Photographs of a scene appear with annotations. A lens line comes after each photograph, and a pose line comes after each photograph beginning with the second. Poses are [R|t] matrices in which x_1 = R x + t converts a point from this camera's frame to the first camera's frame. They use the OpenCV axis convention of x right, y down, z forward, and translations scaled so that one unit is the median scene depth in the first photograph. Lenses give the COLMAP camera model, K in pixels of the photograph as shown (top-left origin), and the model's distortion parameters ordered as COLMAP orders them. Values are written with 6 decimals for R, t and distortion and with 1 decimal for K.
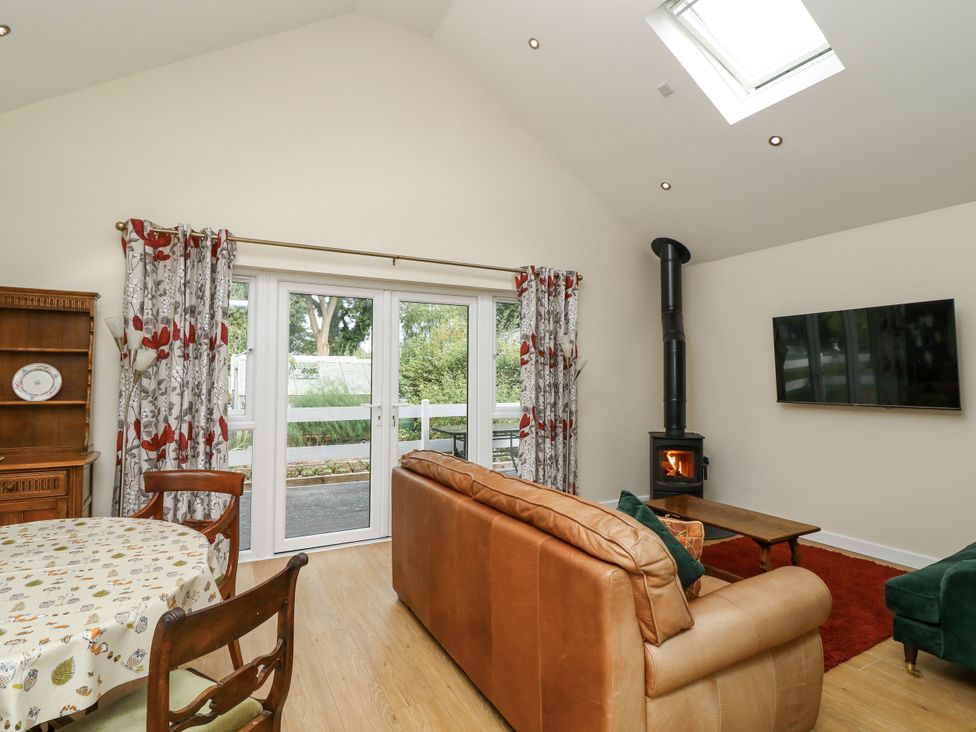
lens RADIAL K [[510.8, 0, 487.2], [0, 510.8, 357.3], [0, 0, 1]] dist [0.001063, -0.015455]
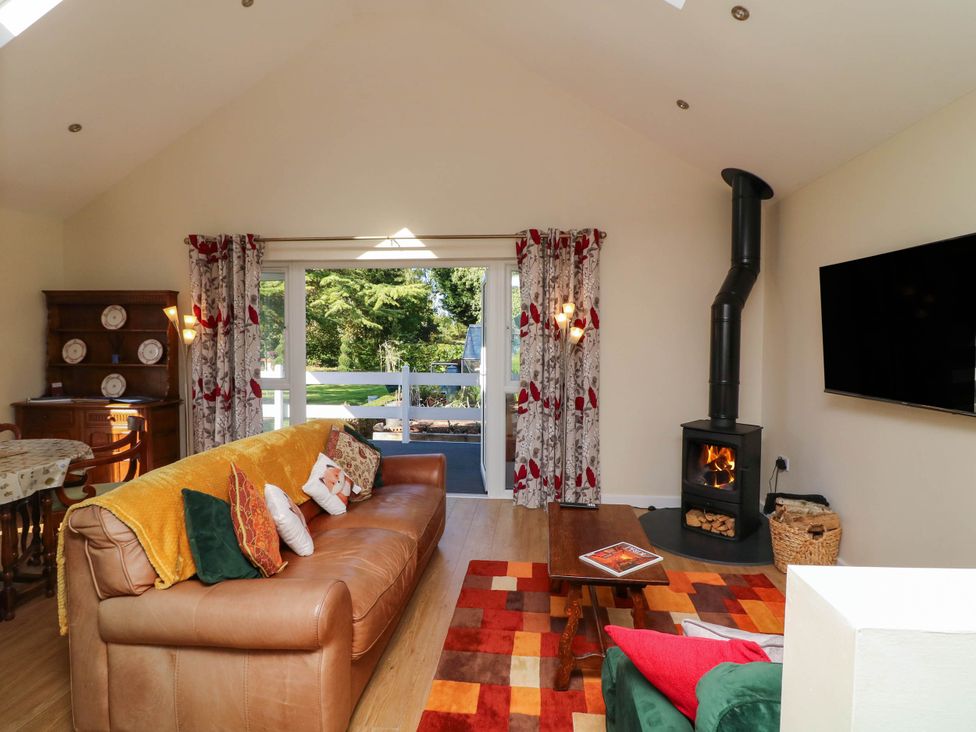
lens RADIAL K [[510.8, 0, 487.2], [0, 510.8, 357.3], [0, 0, 1]] dist [0.001063, -0.015455]
pose [[0.841865, 0.021273, -0.539268, 0.725830], [0.017852, 0.997578, 0.067221, -0.017225], [0.539392, -0.066218, 0.839447, 0.238303]]
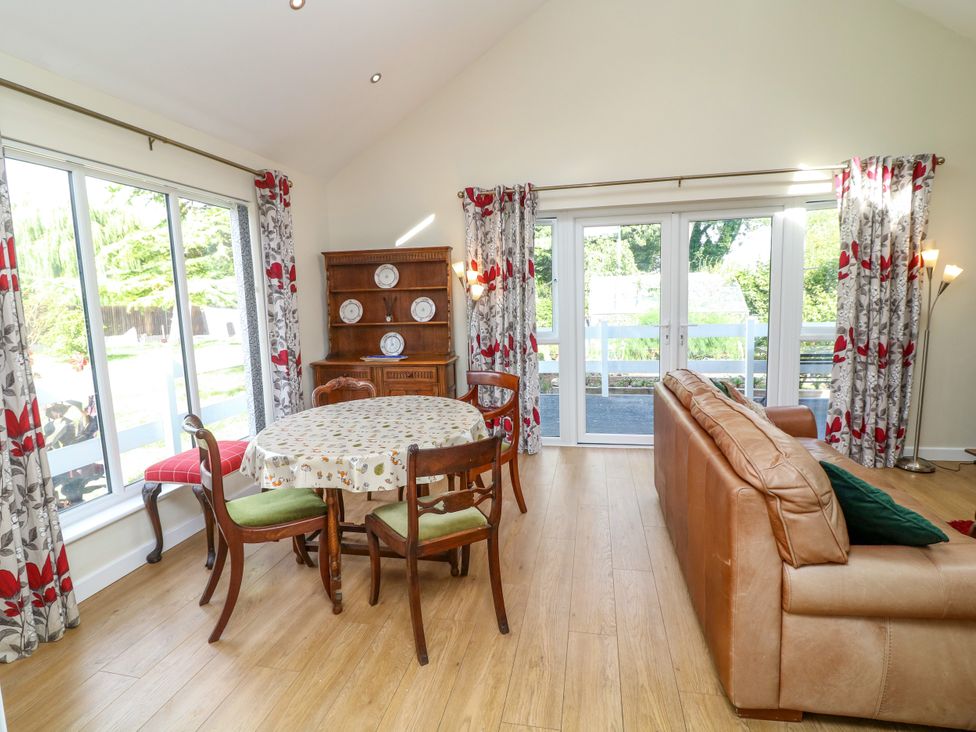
lens RADIAL K [[495.0, 0, 491.8], [0, 495.0, 355.3], [0, 0, 1]] dist [-0.001666, -0.015253]
pose [[0.776256, 0.045788, -0.628752, 0.202615], [0.055967, 0.988416, 0.141076, -0.012219], [0.627928, -0.144700, 0.764701, -0.032566]]
